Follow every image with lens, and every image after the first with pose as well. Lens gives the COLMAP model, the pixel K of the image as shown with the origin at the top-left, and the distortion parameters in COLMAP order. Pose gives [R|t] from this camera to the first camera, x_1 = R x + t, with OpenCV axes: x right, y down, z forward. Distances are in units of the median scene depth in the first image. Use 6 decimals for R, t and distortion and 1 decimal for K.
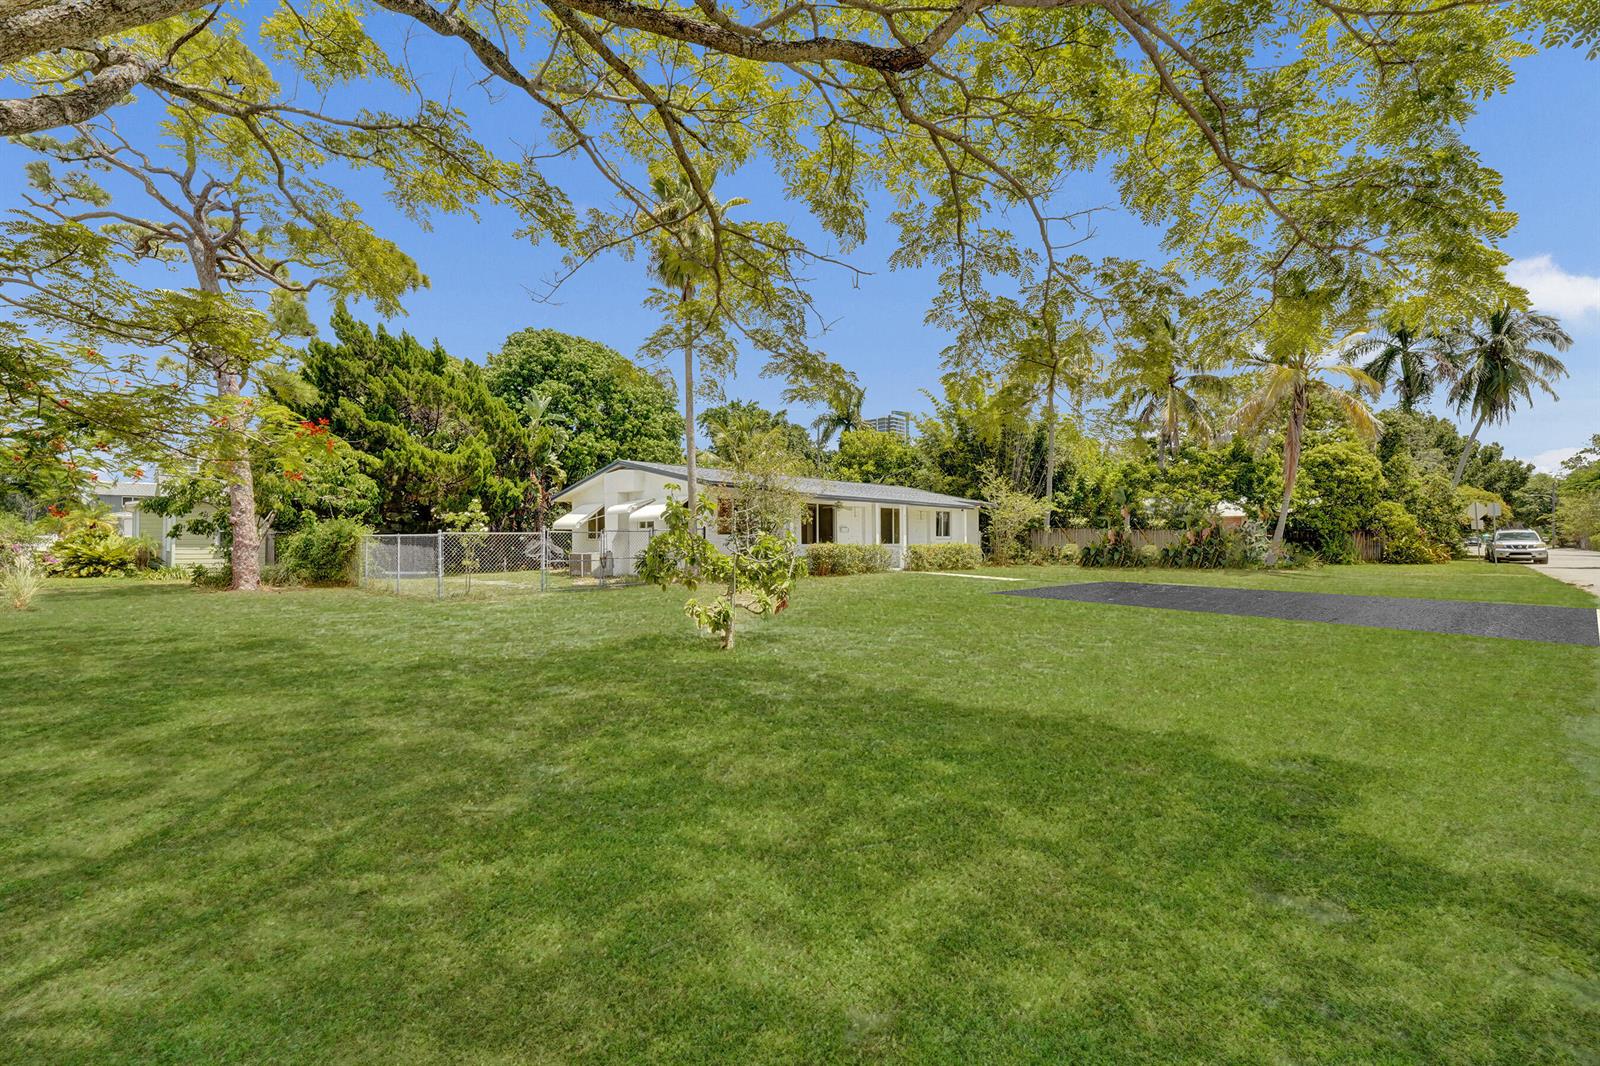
lens RADIAL K [[669.2, 0, 796.0], [0, 669.2, 539.5], [0, 0, 1]] dist [-0.000637, 0.000204]
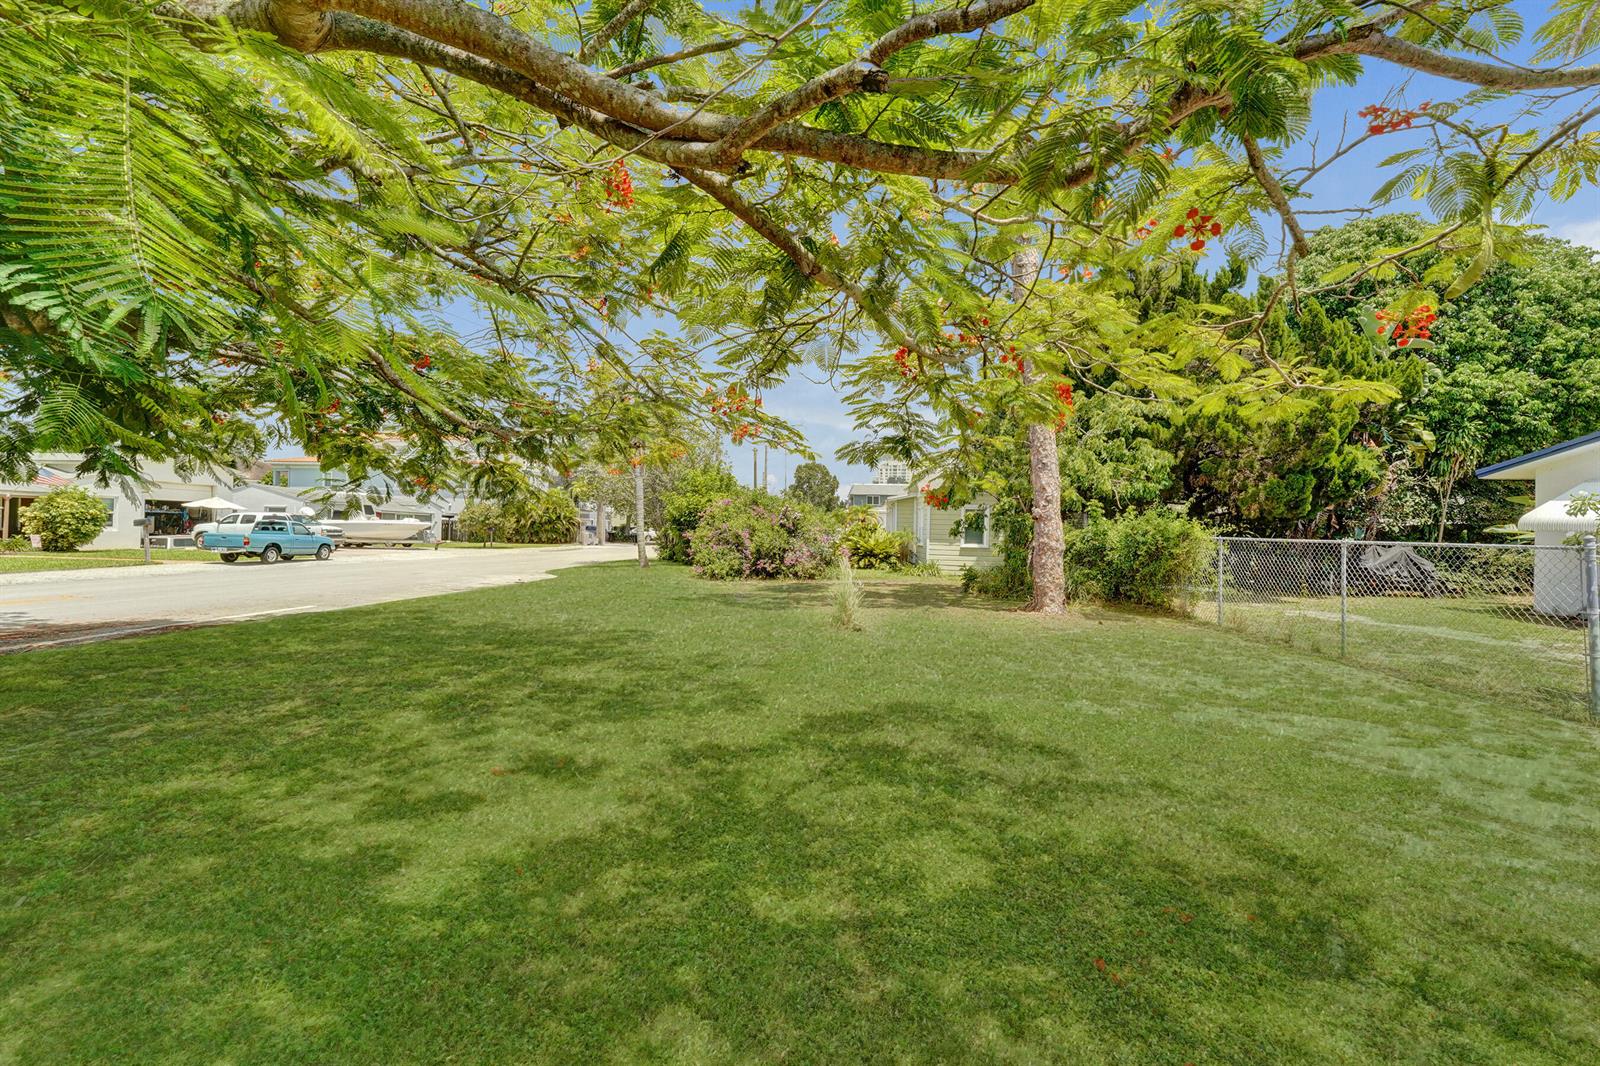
lens RADIAL K [[669.2, 0, 796.9], [0, 669.2, 528.8], [0, 0, 1]] dist [-0.000637, 0.000204]
pose [[0.642295, 0.013033, -0.766347, -0.228597], [-0.018779, 0.999823, 0.001264, -0.004676], [0.766228, 0.013579, 0.642426, 0.169767]]
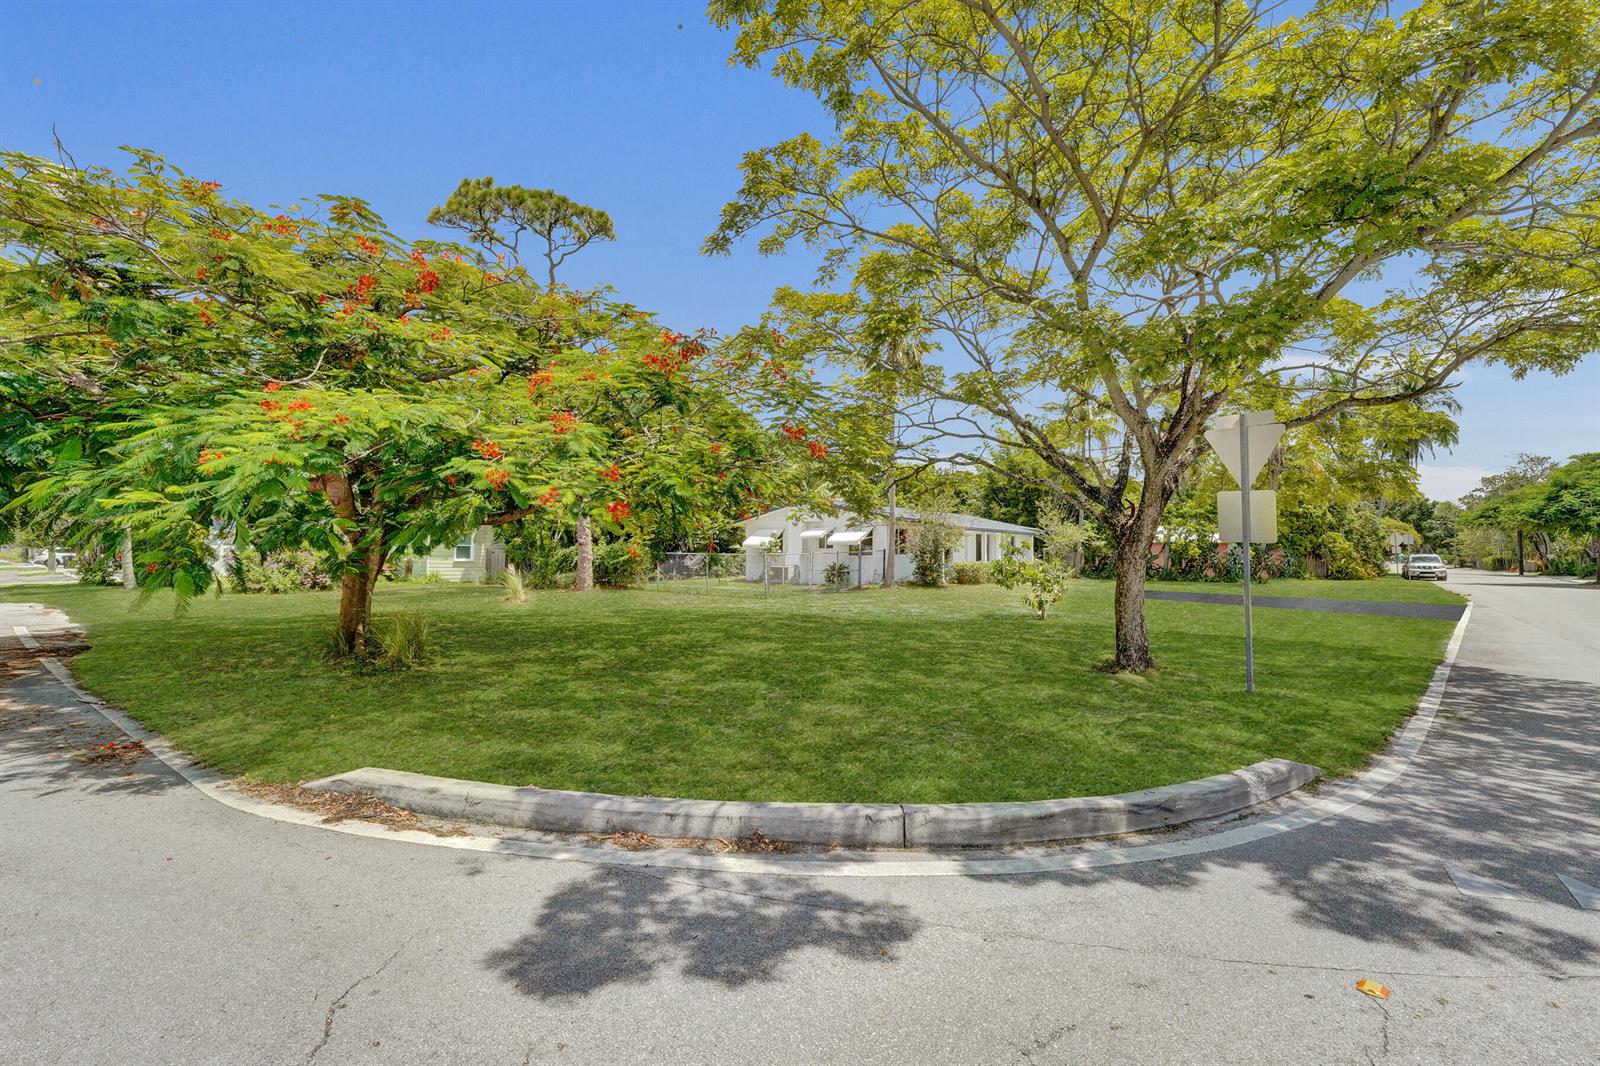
lens RADIAL K [[669.2, 0, 799.3], [0, 669.2, 535.5], [0, 0, 1]] dist [-0.000637, 0.000204]
pose [[0.997549, 0.013150, 0.068723, -0.243450], [-0.011533, 0.999648, -0.023876, -0.006664], [-0.069013, 0.023025, 0.997350, -0.230884]]
